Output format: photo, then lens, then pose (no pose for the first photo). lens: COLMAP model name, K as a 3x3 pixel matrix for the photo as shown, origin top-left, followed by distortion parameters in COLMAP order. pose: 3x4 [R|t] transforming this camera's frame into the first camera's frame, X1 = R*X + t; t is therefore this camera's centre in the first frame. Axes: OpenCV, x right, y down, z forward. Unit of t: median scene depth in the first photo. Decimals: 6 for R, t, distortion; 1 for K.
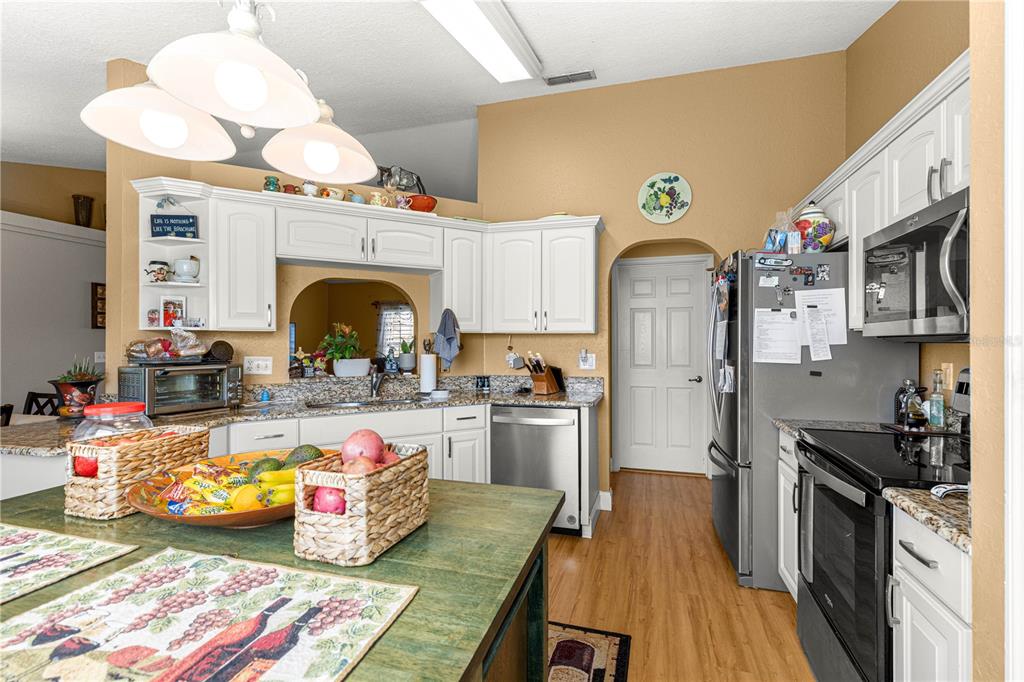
lens RADIAL K [[455.6, 0, 515.7], [0, 455.6, 337.7], [0, 0, 1]] dist [0.007567, -0.000621]
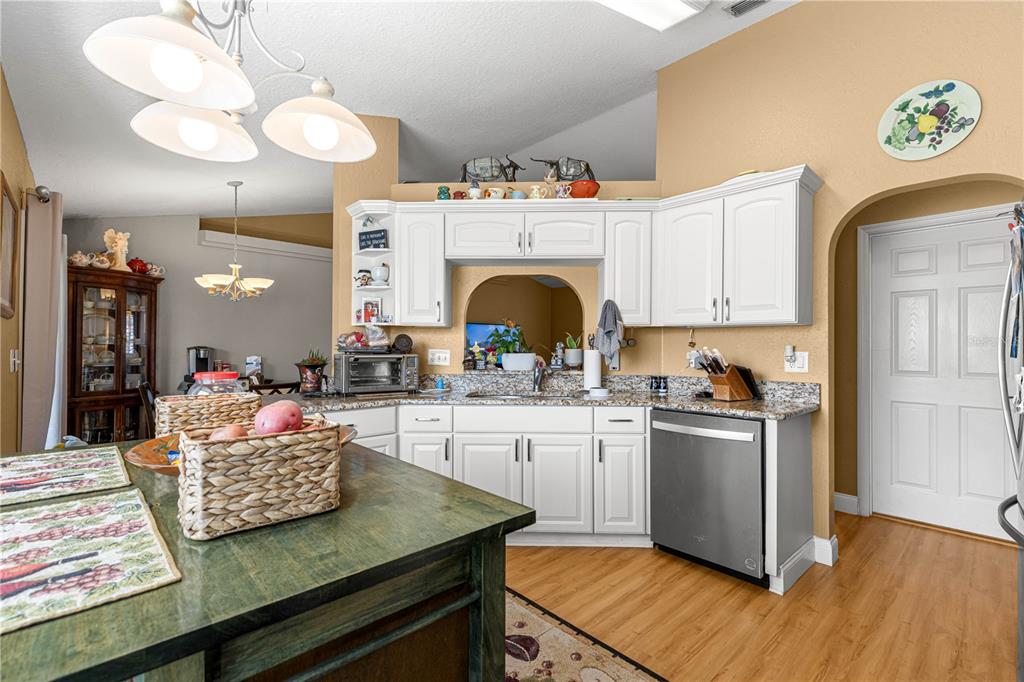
lens RADIAL K [[455.6, 0, 516.3], [0, 455.6, 342.0], [0, 0, 1]] dist [0.007567, -0.000621]
pose [[0.863251, 0.000104, -0.504776, 0.160996], [-0.000675, 0.999999, -0.000948, 0.023191], [0.504775, 0.001159, 0.863250, 0.123428]]
